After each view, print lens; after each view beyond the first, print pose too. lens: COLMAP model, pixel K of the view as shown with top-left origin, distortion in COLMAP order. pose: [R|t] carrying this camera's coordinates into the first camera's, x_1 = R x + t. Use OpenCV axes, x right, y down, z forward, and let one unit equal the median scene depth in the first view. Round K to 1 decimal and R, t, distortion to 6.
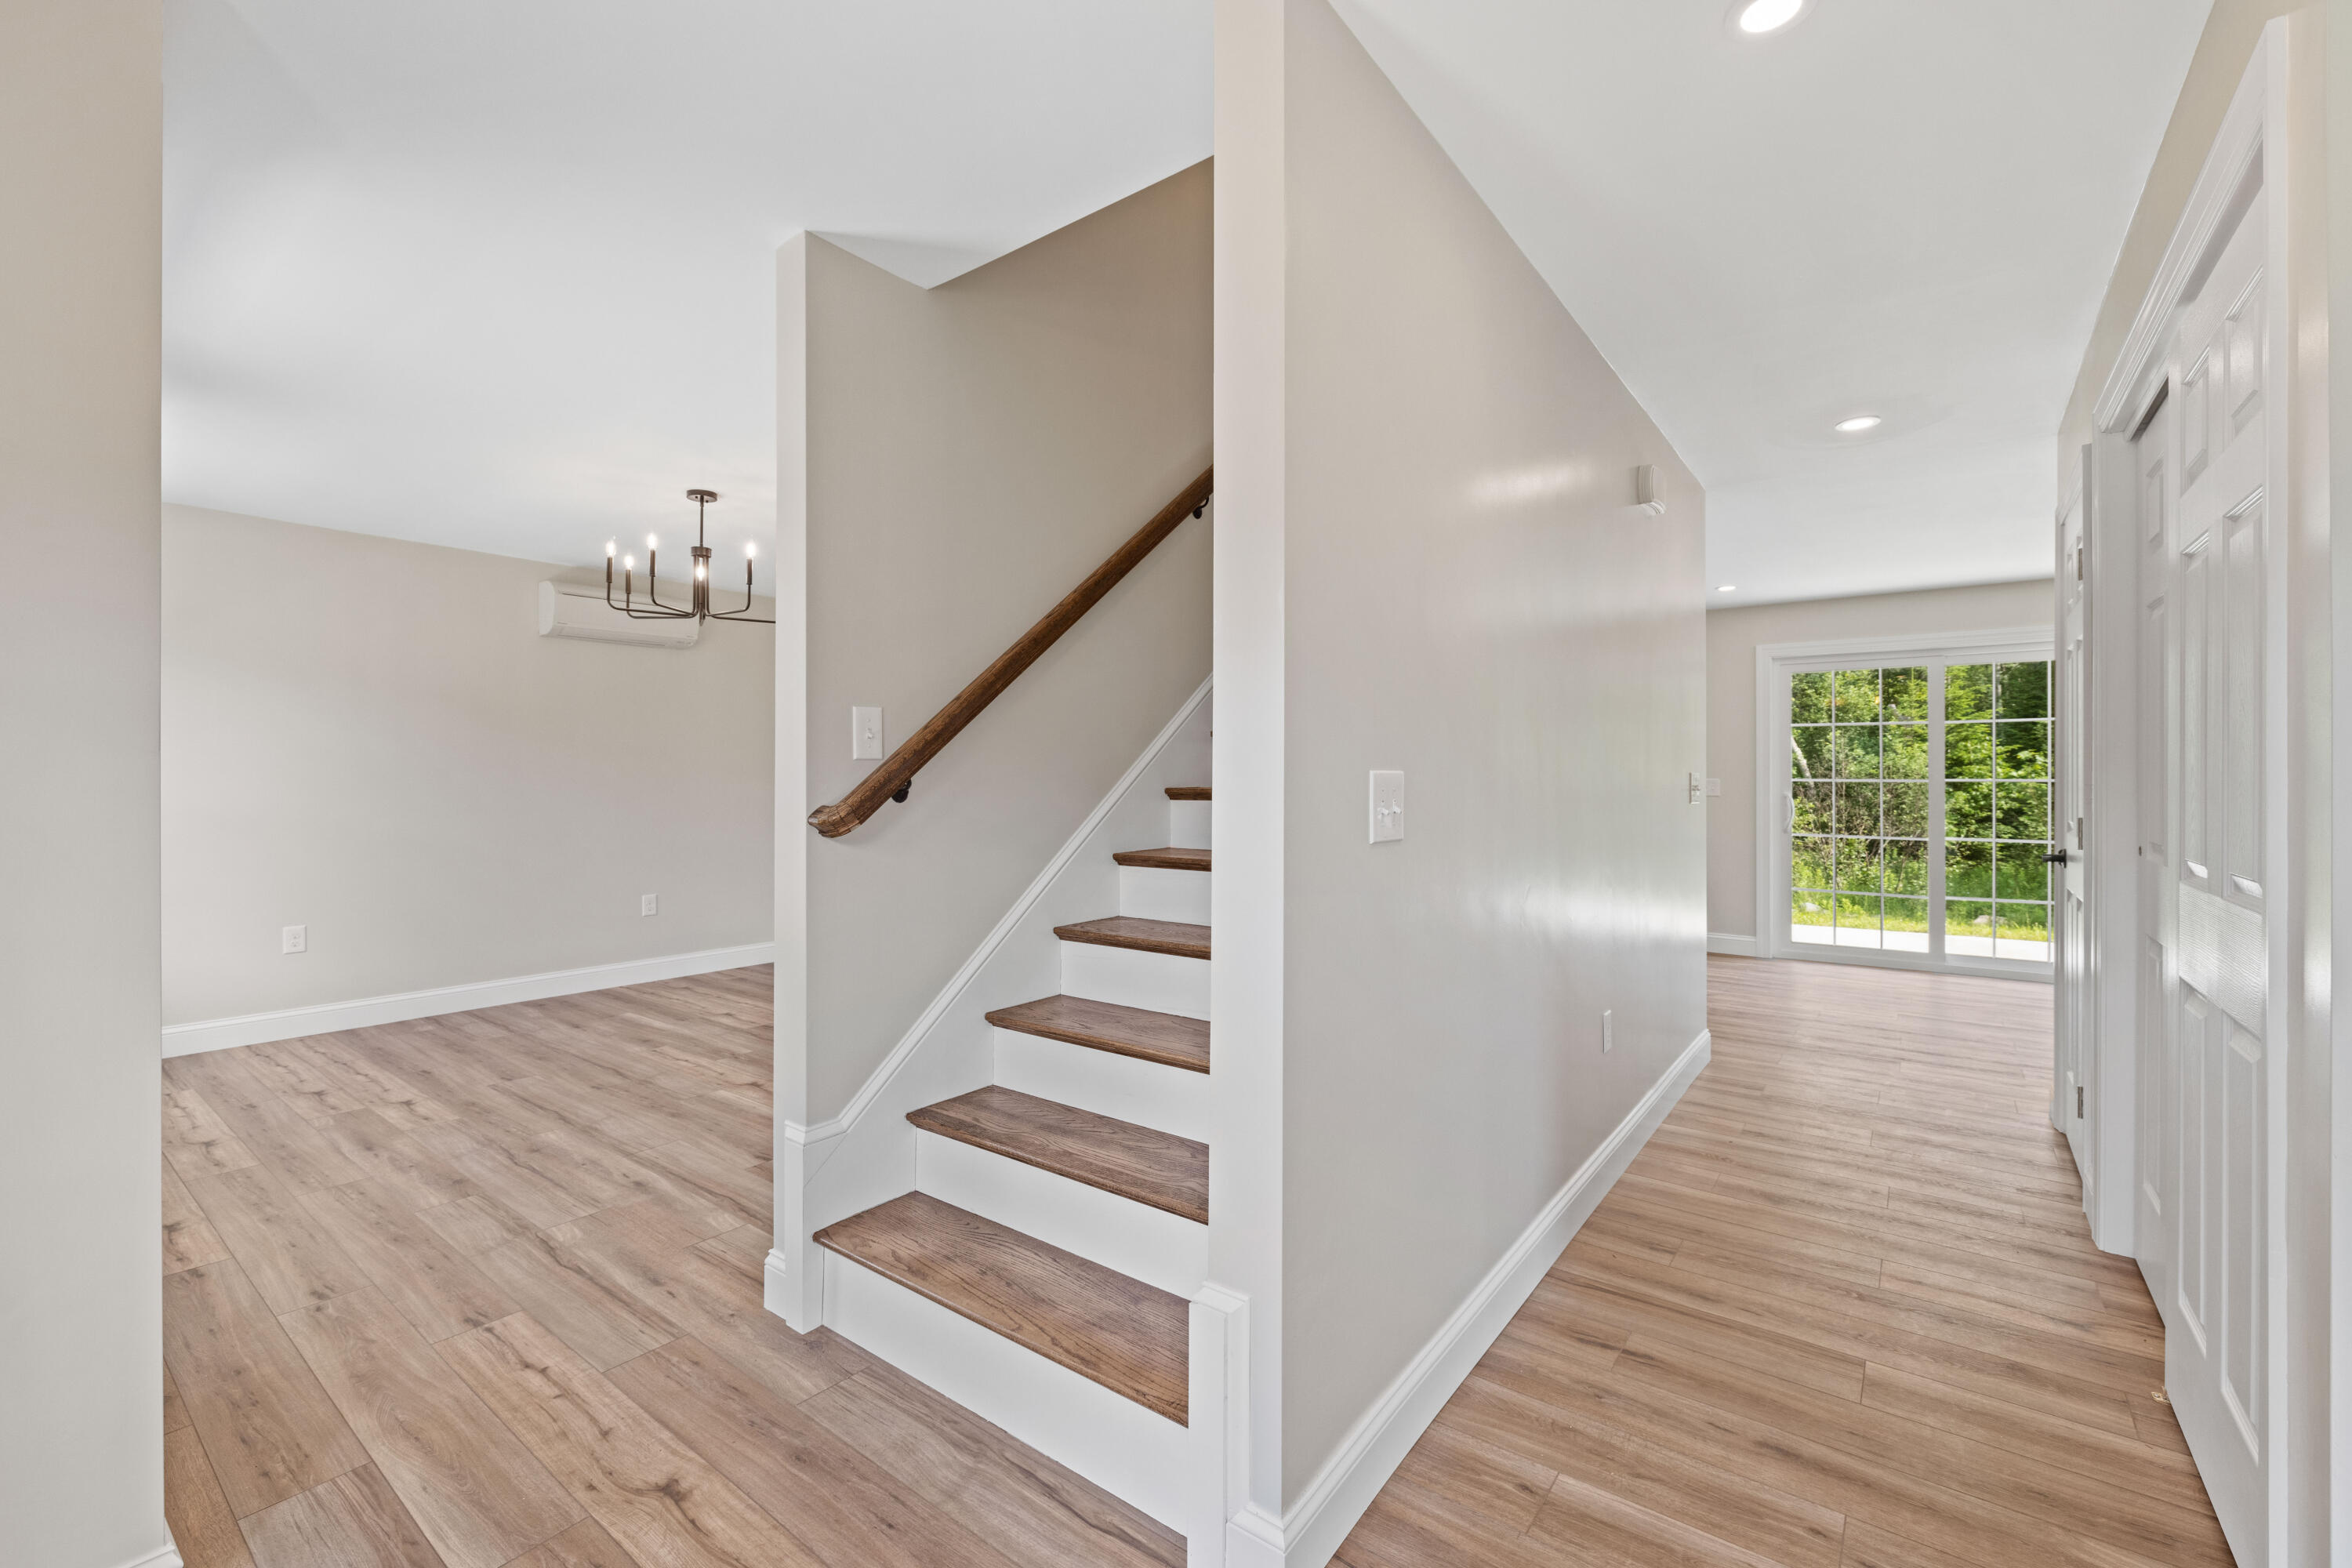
lens RADIAL K [[986.3, 0, 1181.7], [0, 986.3, 783.2], [0, 0, 1]] dist [0.001256, -0.000208]
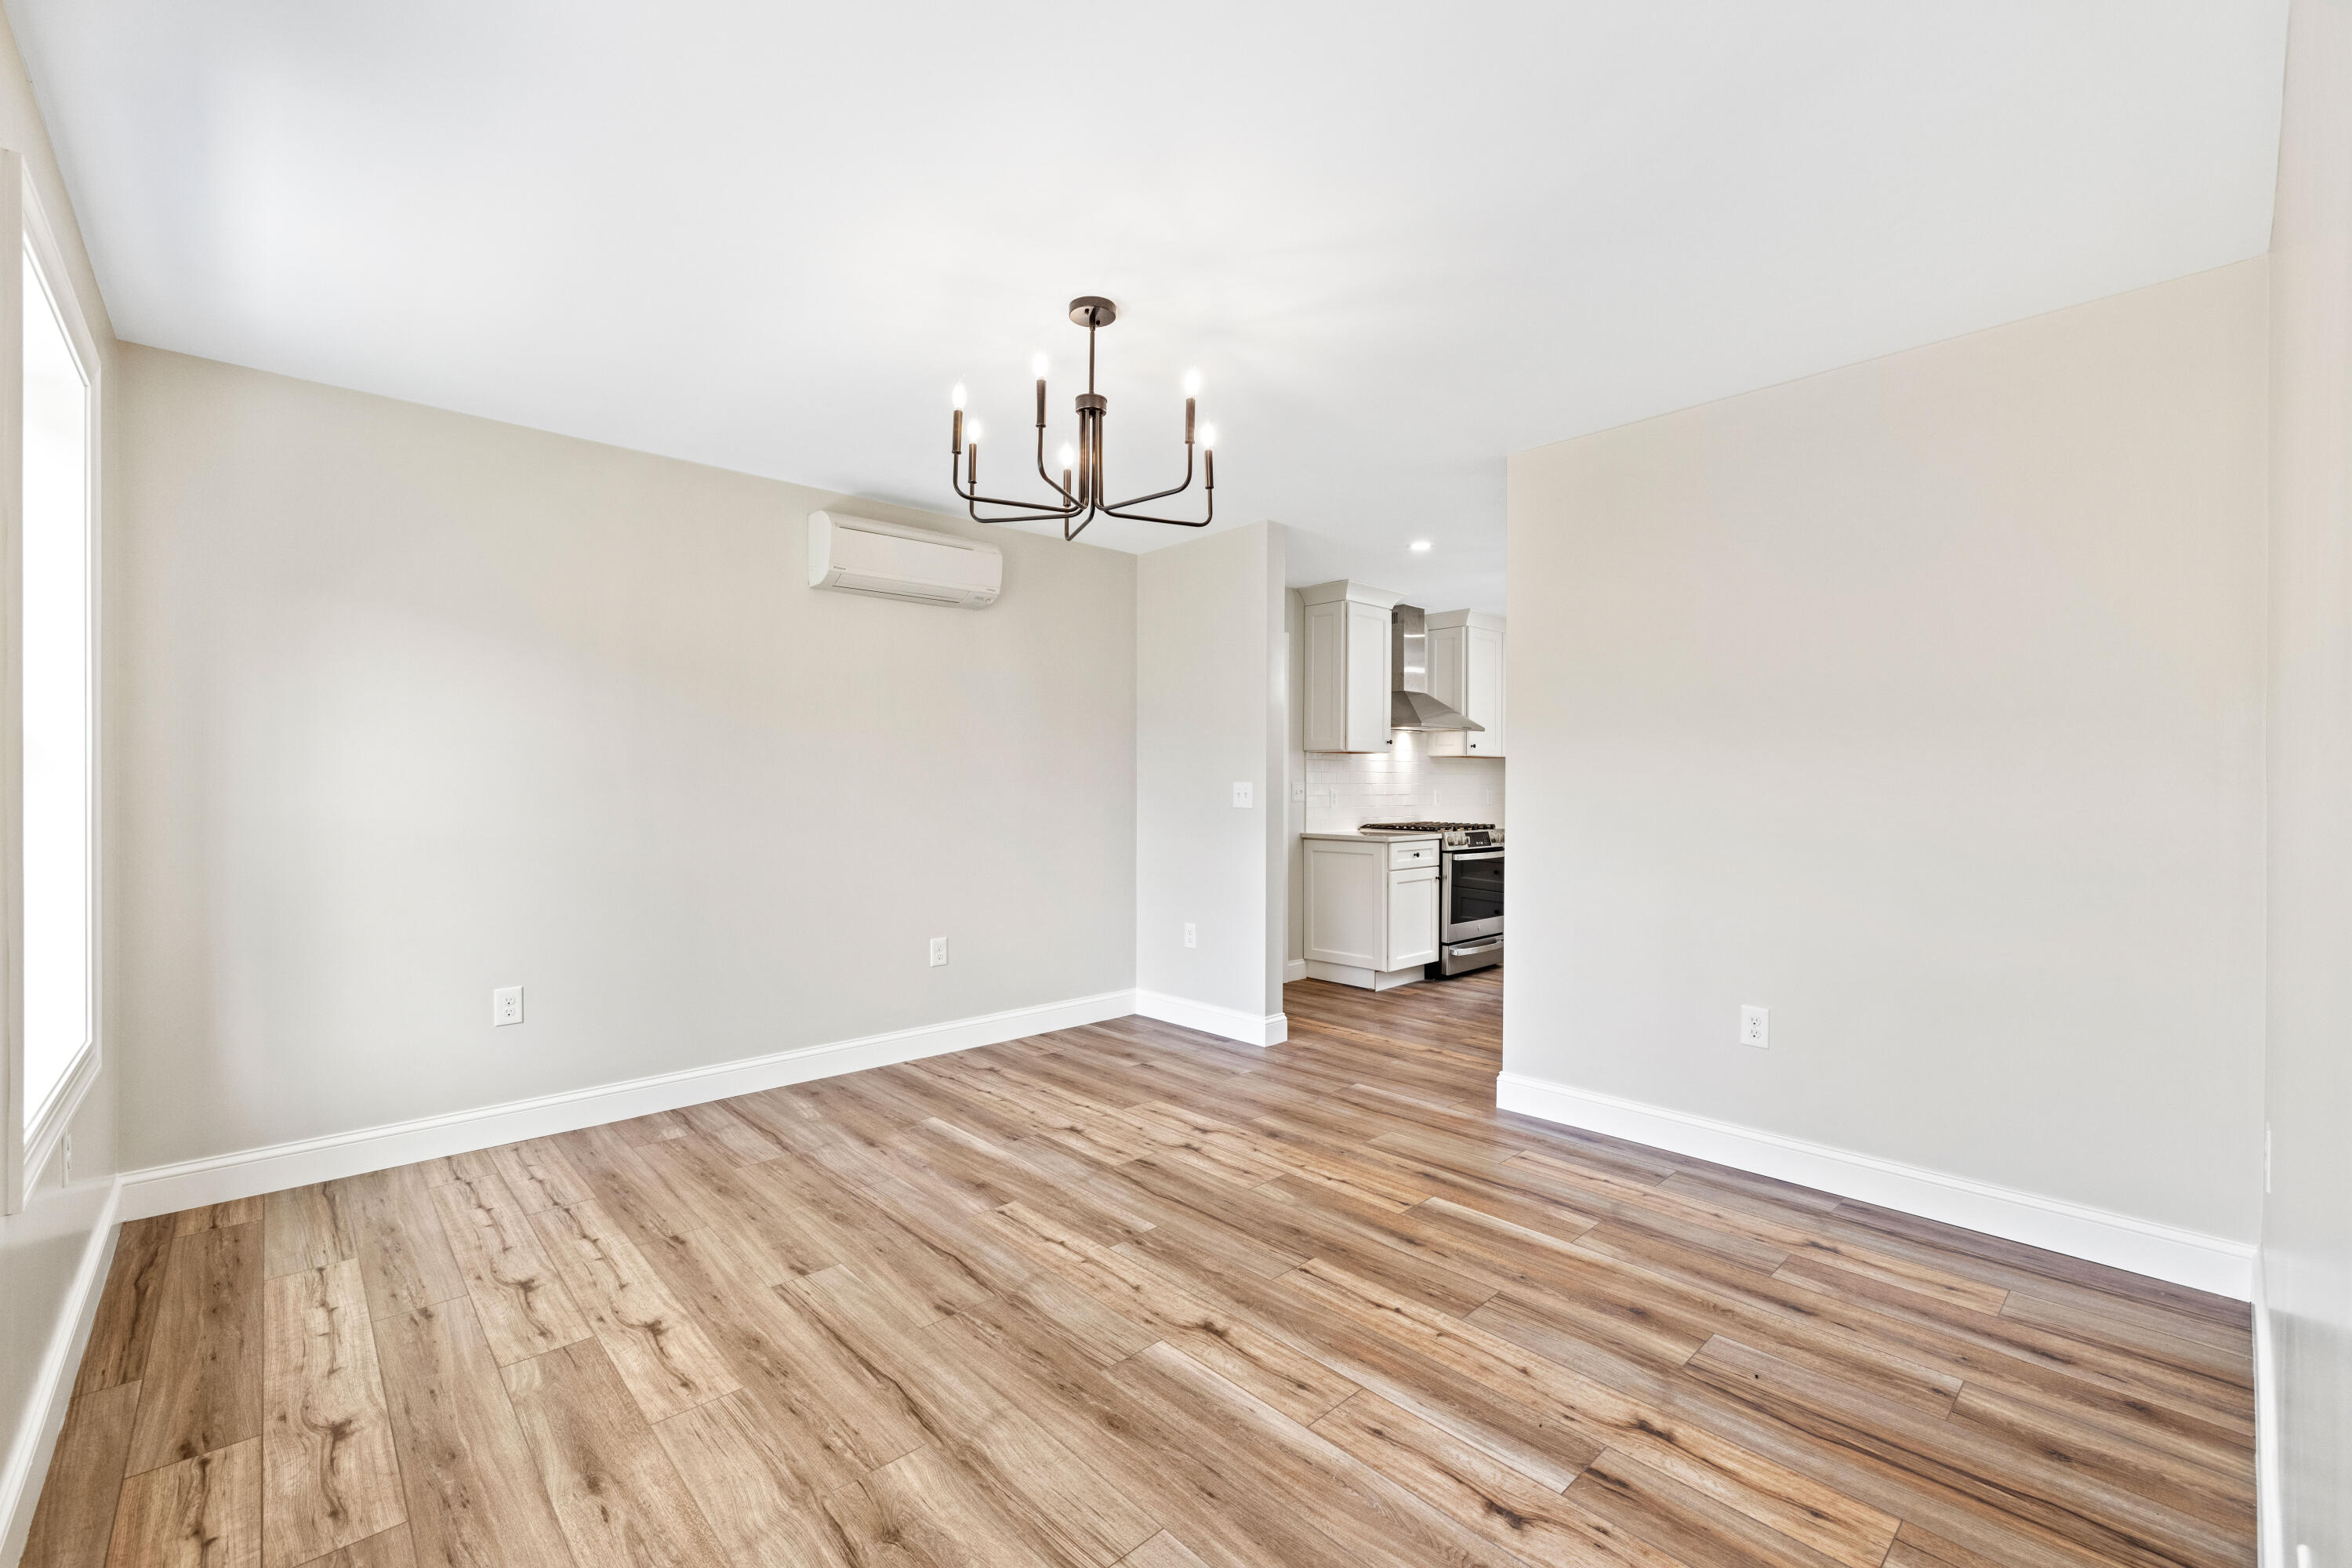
lens RADIAL K [[986.3, 0, 1174.0], [0, 986.3, 786.3], [0, 0, 1]] dist [0.001256, -0.000208]
pose [[0.985807, 0.003556, -0.167845, -0.335677], [-0.003749, 0.999993, -0.000830, -0.000870], [0.167841, 0.001447, 0.985813, 0.414858]]
